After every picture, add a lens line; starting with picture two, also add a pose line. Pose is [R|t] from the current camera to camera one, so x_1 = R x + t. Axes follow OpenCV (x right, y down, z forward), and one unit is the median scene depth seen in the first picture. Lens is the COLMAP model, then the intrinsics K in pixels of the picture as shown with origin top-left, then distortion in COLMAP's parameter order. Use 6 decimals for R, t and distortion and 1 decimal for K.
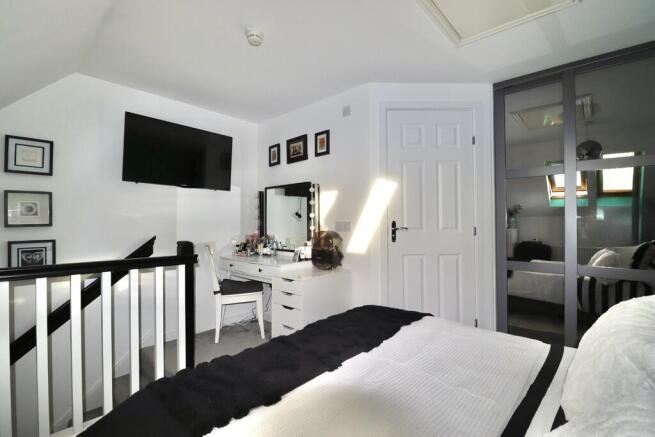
lens RADIAL K [[303.2, 0, 330.4], [0, 303.2, 215.8], [0, 0, 1]] dist [-0.000980, -0.011934]
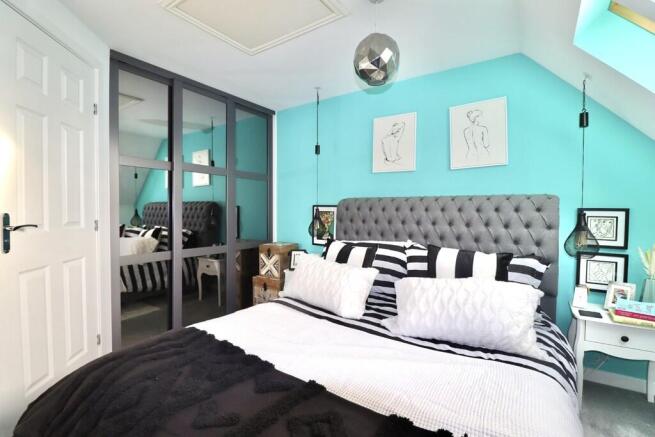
lens RADIAL K [[303.2, 0, 330.4], [0, 303.2, 215.8], [0, 0, 1]] dist [-0.000980, -0.011934]
pose [[-0.134489, -0.022182, 0.990667, -0.449204], [-0.030041, 0.999381, 0.018299, -0.007303], [-0.990460, -0.027300, -0.135072, 0.581518]]
